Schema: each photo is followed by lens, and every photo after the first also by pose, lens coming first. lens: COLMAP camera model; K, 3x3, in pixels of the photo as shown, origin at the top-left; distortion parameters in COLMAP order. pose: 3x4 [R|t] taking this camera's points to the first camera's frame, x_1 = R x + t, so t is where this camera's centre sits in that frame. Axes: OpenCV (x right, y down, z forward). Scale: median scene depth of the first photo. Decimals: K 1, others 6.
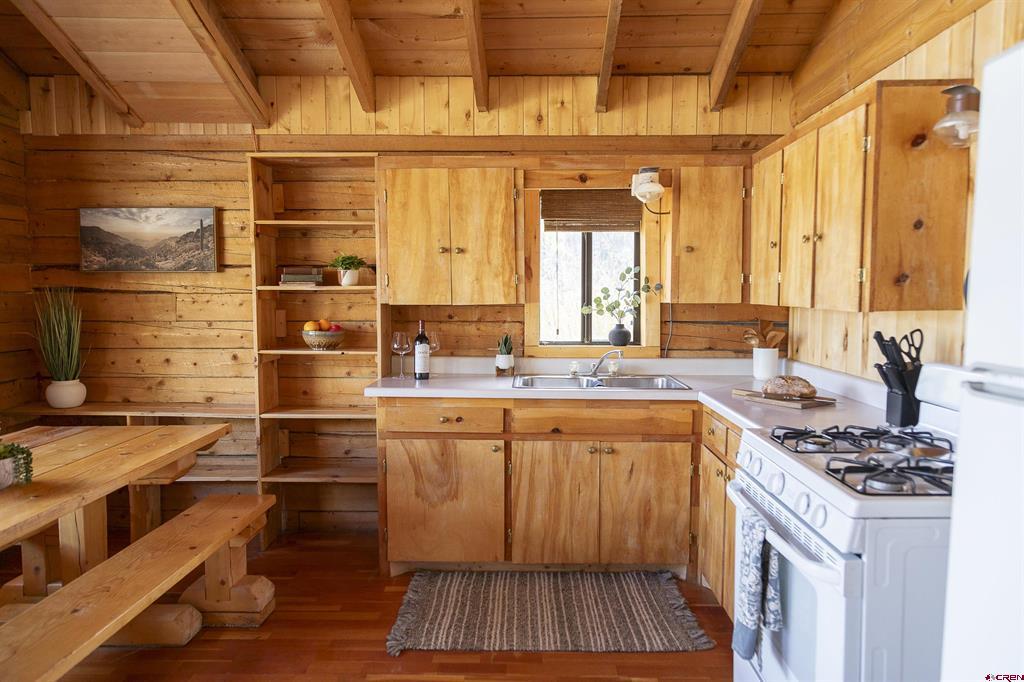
lens RADIAL K [[680.7, 0, 501.0], [0, 680.7, 343.3], [0, 0, 1]] dist [0.013012, 0.005234]
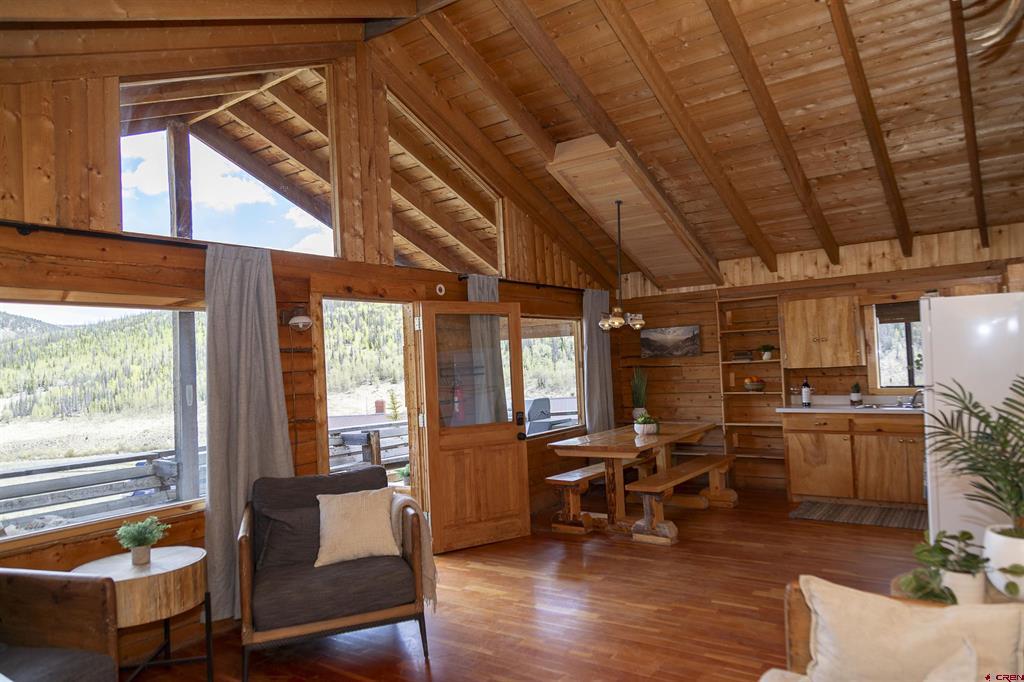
lens RADIAL K [[680.7, 0, 525.1], [0, 680.7, 337.8], [0, 0, 1]] dist [0.013012, 0.005234]
pose [[0.831325, -0.061167, -0.552410, 0.308016], [0.005472, 0.994778, -0.101915, 0.053940], [0.555759, 0.081702, 0.827319, -1.098454]]
